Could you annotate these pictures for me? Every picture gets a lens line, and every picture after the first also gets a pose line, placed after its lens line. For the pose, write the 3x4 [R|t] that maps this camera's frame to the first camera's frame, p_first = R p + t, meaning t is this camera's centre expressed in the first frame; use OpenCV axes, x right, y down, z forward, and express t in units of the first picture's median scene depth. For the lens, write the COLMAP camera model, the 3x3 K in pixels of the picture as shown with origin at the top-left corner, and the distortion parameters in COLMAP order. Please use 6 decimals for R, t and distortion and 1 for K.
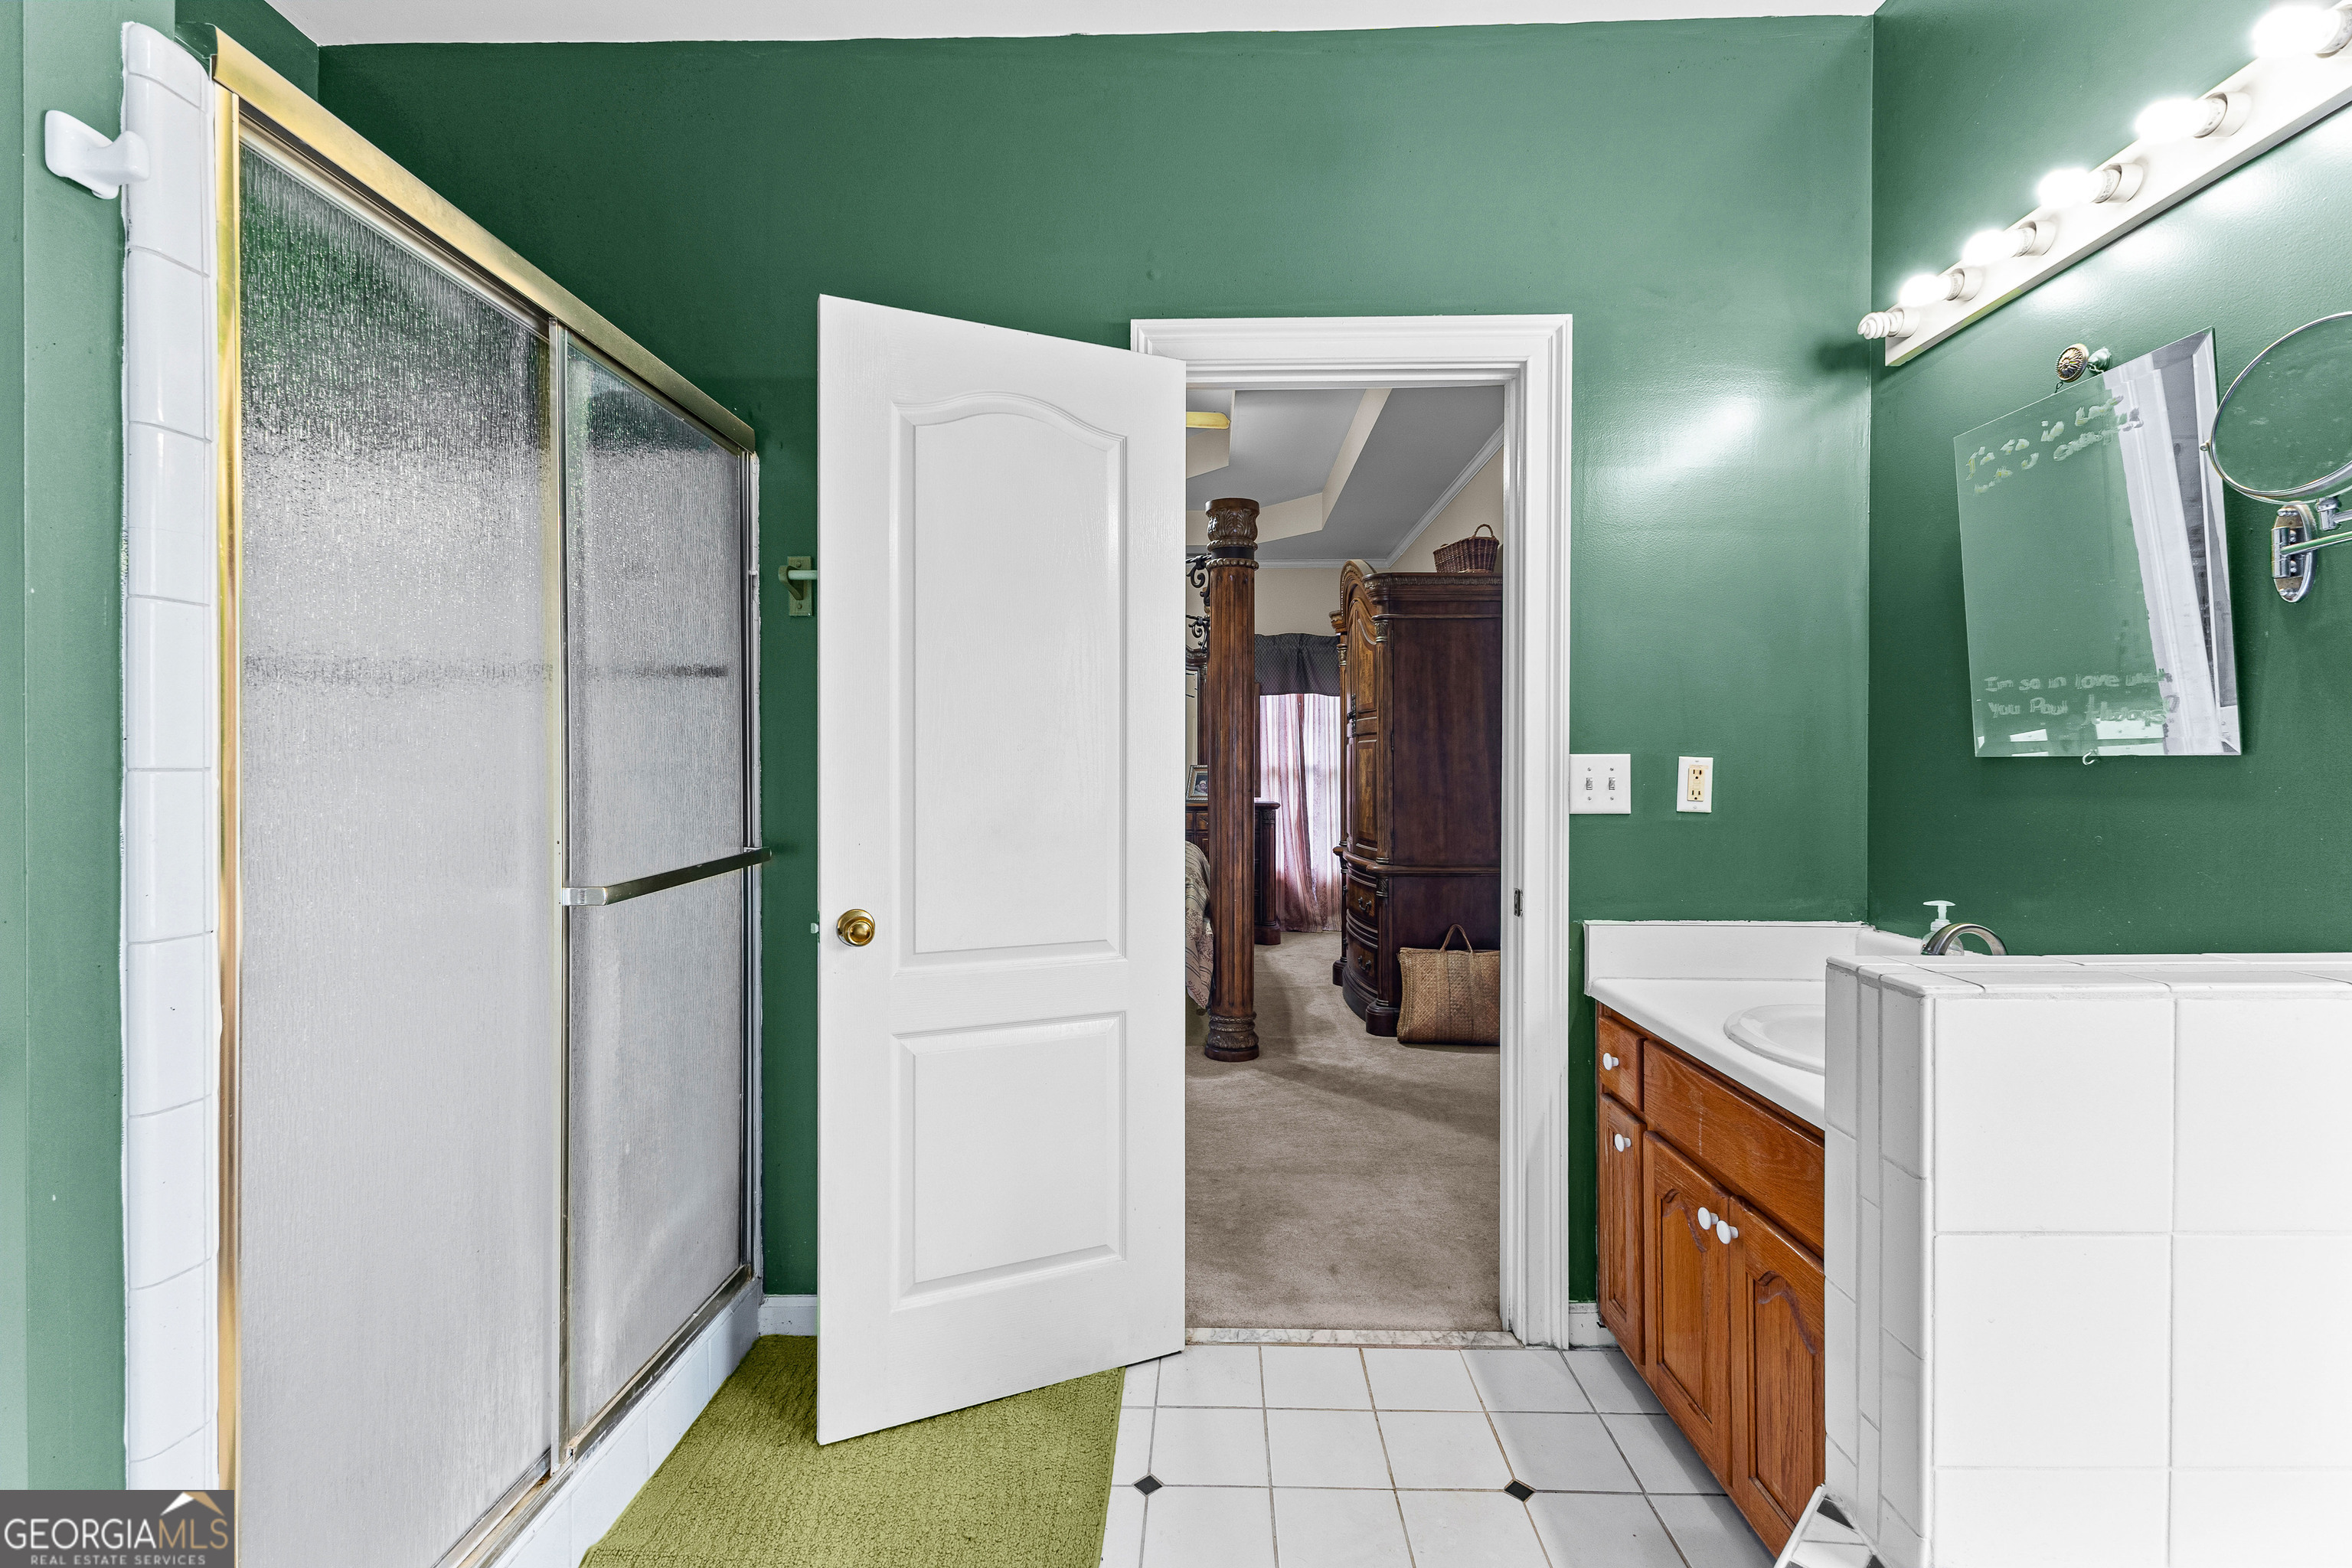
lens RADIAL K [[1010.9, 0, 1183.8], [0, 1010.9, 777.1], [0, 0, 1]] dist [0.007962, -0.001925]
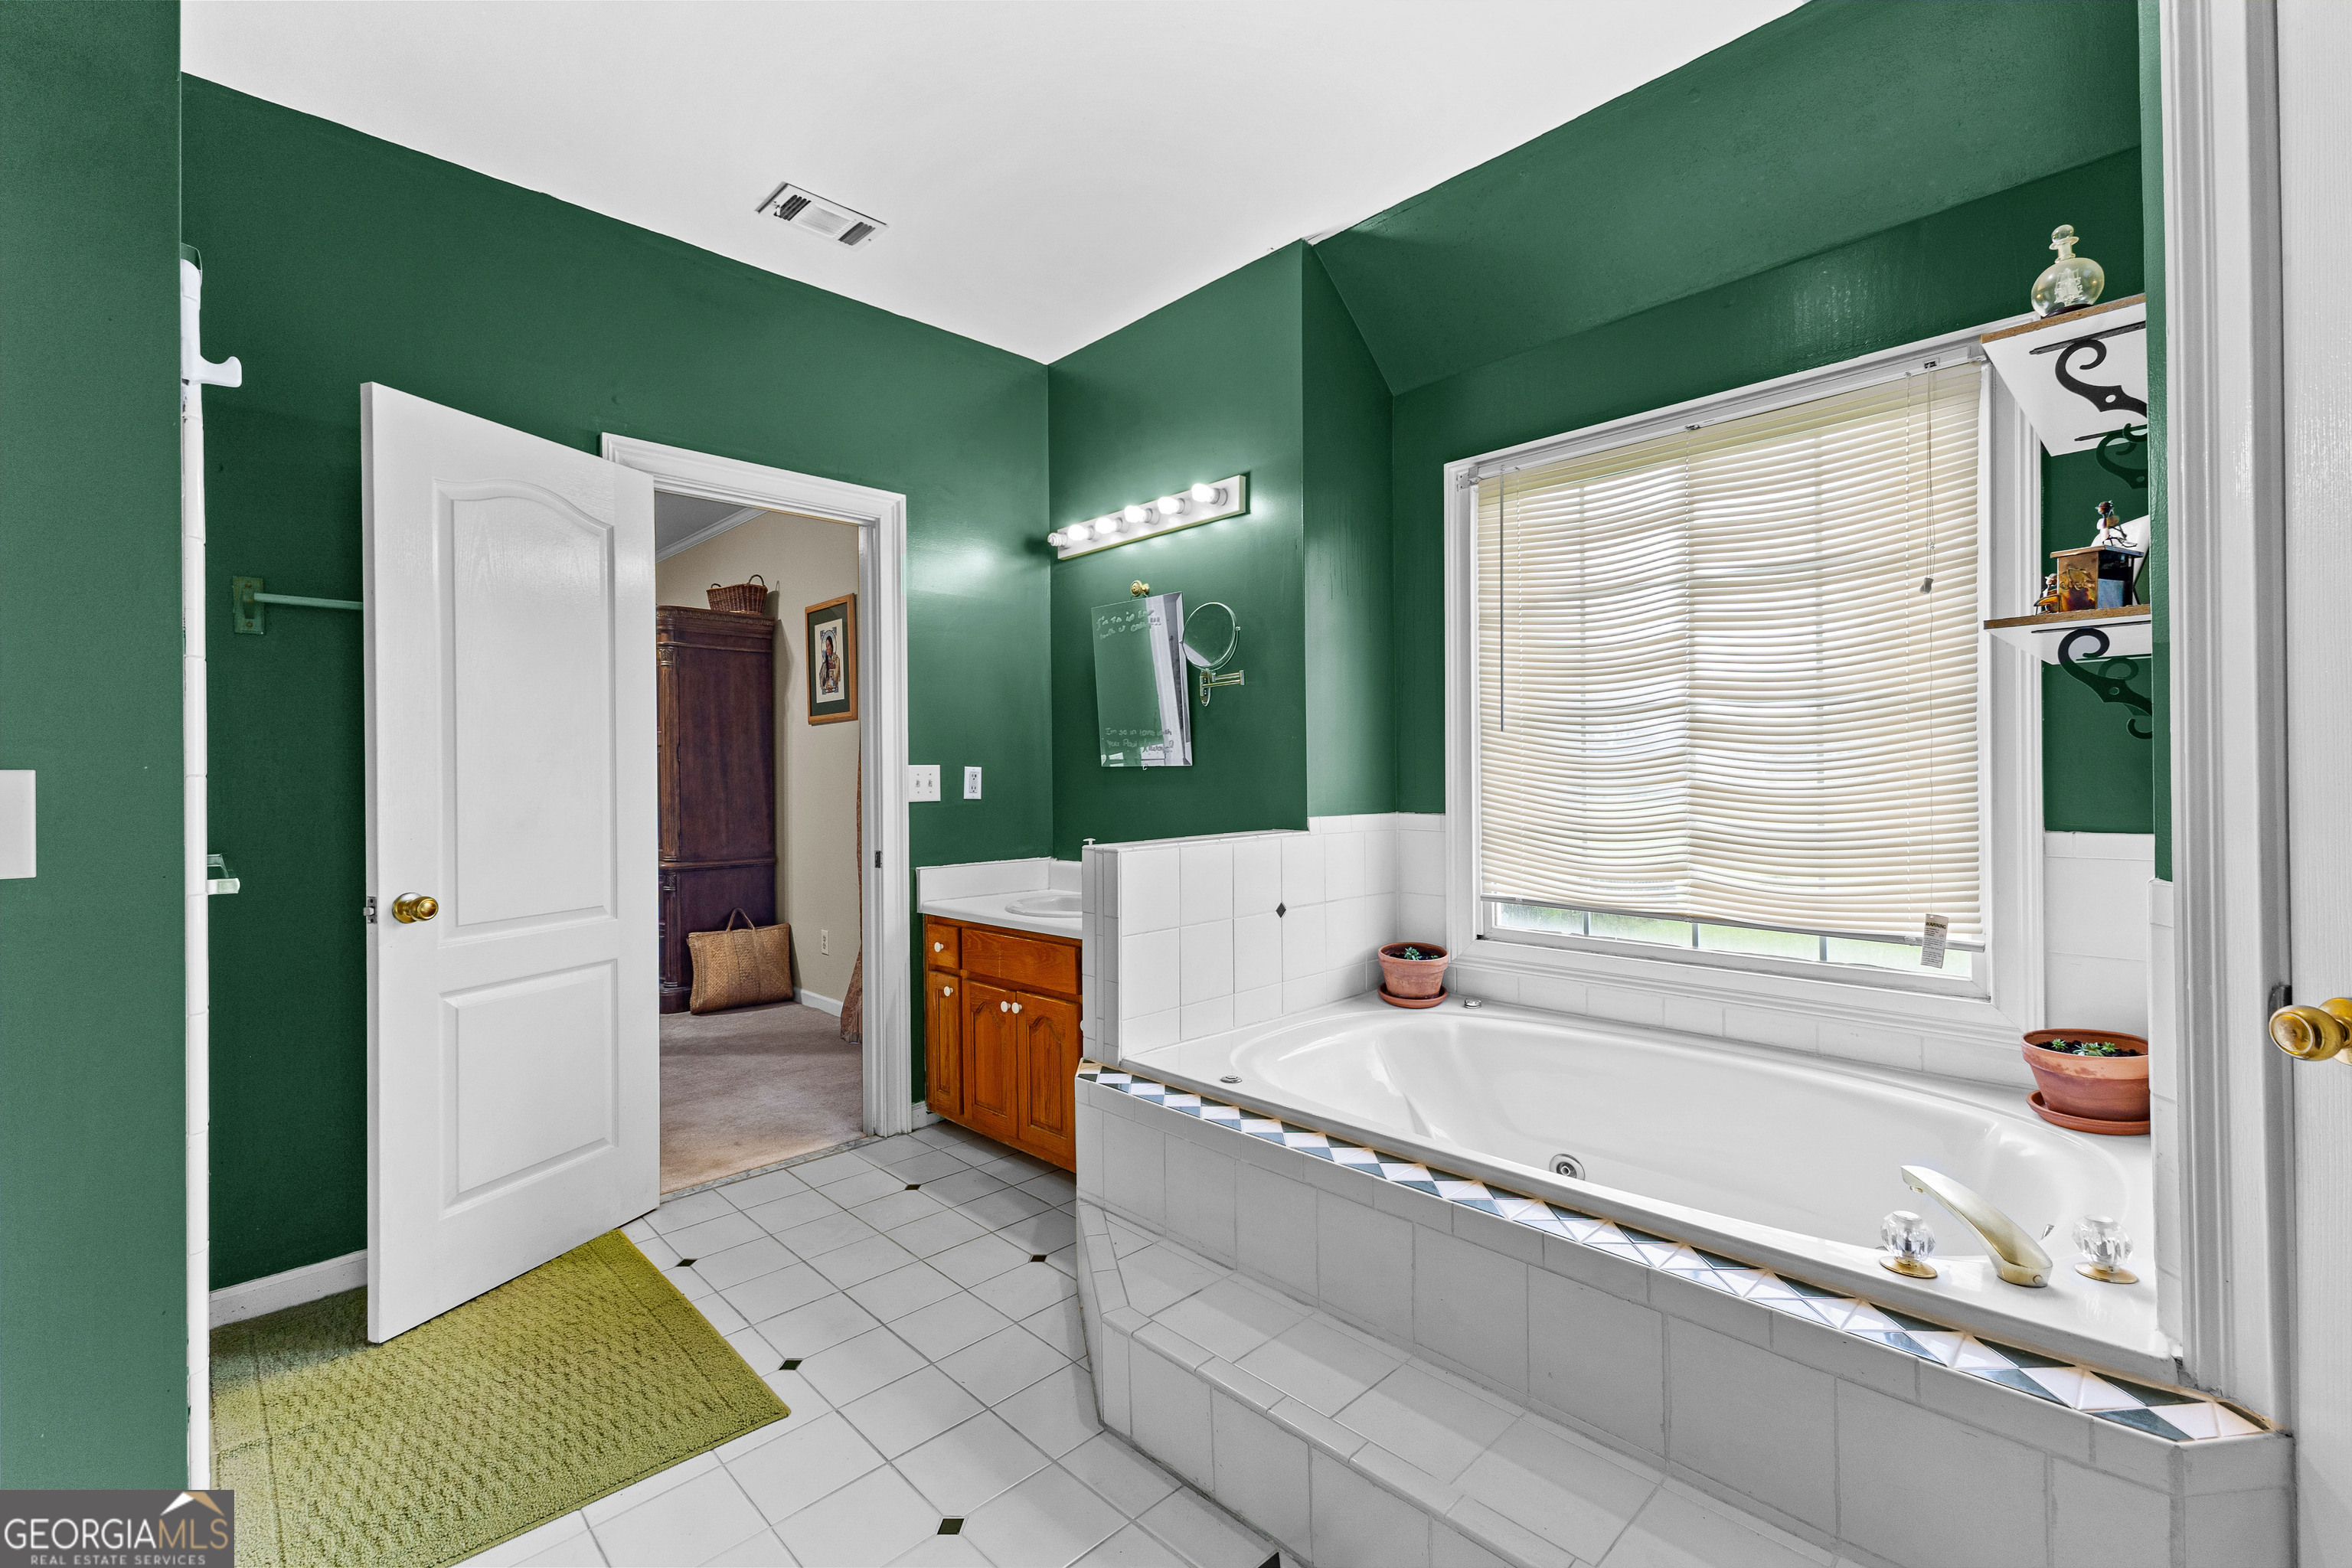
lens RADIAL K [[1010.9, 0, 1173.7], [0, 1010.9, 773.2], [0, 0, 1]] dist [0.007962, -0.001925]
pose [[0.702720, -0.005078, 0.711448, -0.474254], [0.015305, 0.999851, -0.007981, 0.009478], [-0.711301, 0.016497, 0.702694, -0.444443]]
